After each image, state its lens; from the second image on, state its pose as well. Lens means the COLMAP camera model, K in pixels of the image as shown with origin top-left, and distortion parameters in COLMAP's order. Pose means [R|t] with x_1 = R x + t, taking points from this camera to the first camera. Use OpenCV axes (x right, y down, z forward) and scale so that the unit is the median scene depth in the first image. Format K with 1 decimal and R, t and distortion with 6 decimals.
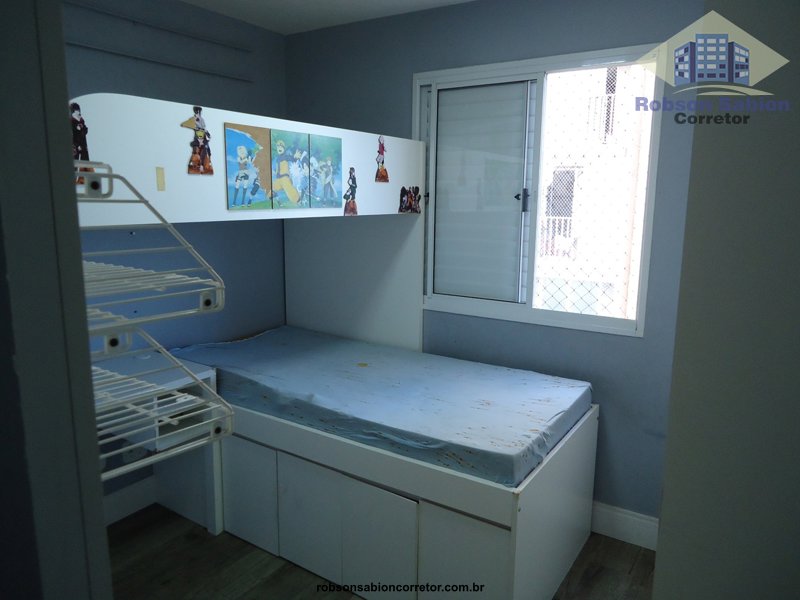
lens RADIAL K [[578.2, 0, 397.3], [0, 578.2, 296.7], [0, 0, 1]] dist [-0.009379, 0.002197]
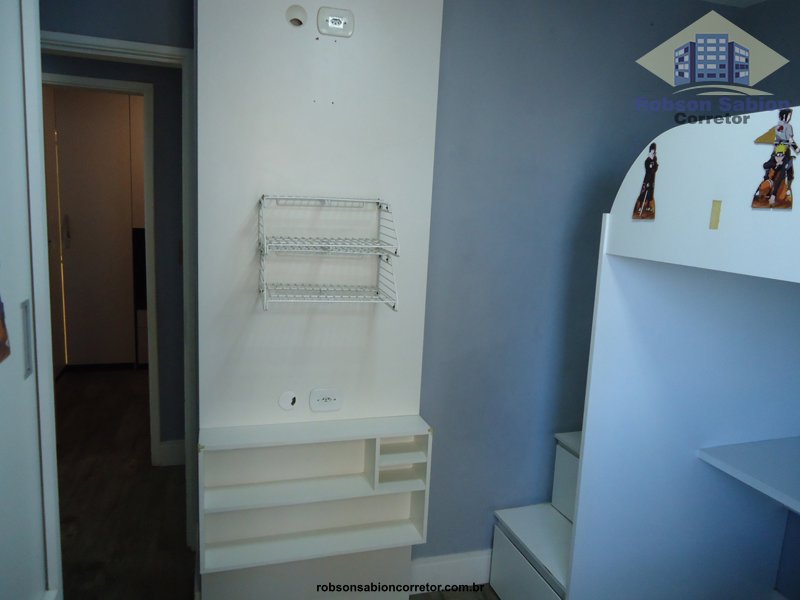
lens RADIAL K [[578.2, 0, 397.3], [0, 578.2, 296.7], [0, 0, 1]] dist [-0.009379, 0.002197]
pose [[-0.630436, 0.083492, -0.771738, 0.404006], [-0.188370, 0.948026, 0.256444, -0.176092], [0.753039, 0.307043, -0.581942, 0.943871]]
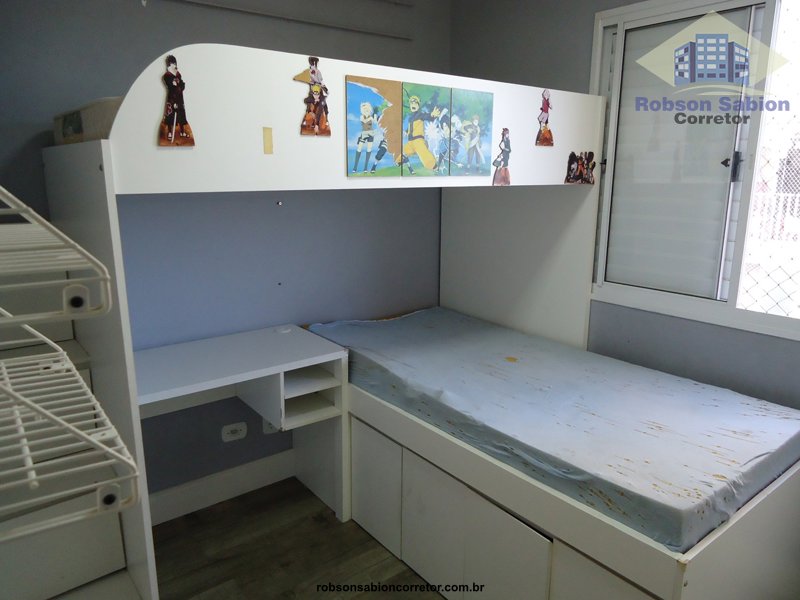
lens RADIAL K [[578.2, 0, 397.3], [0, 578.2, 296.7], [0, 0, 1]] dist [-0.009379, 0.002197]
pose [[0.947488, 0.062892, -0.313546, 0.060089], [-0.049974, 0.997544, 0.049078, -0.013806], [0.315862, -0.030832, 0.948304, 0.168507]]
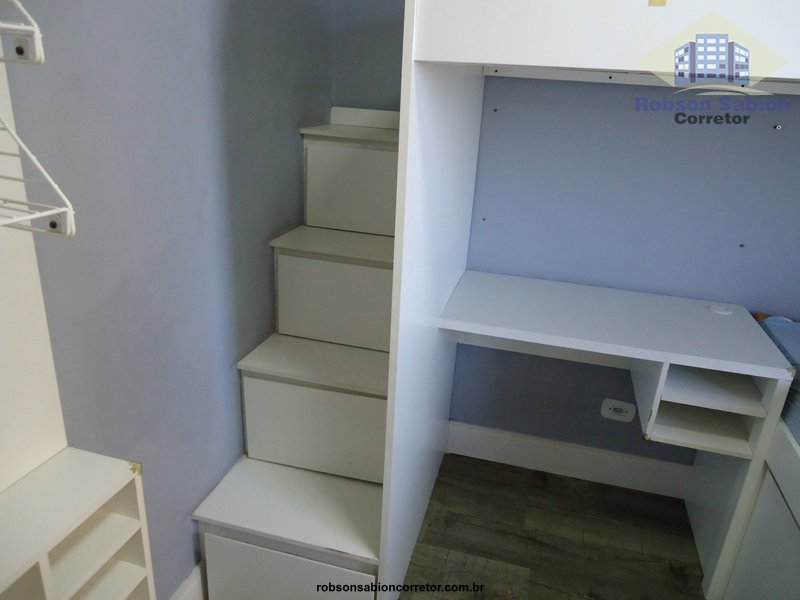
lens RADIAL K [[578.2, 0, 397.3], [0, 578.2, 296.7], [0, 0, 1]] dist [-0.009379, 0.002197]
pose [[0.307674, 0.334682, -0.890688, 0.062435], [-0.216516, 0.936165, 0.276978, -0.023241], [0.926530, 0.107629, 0.360498, 0.500808]]
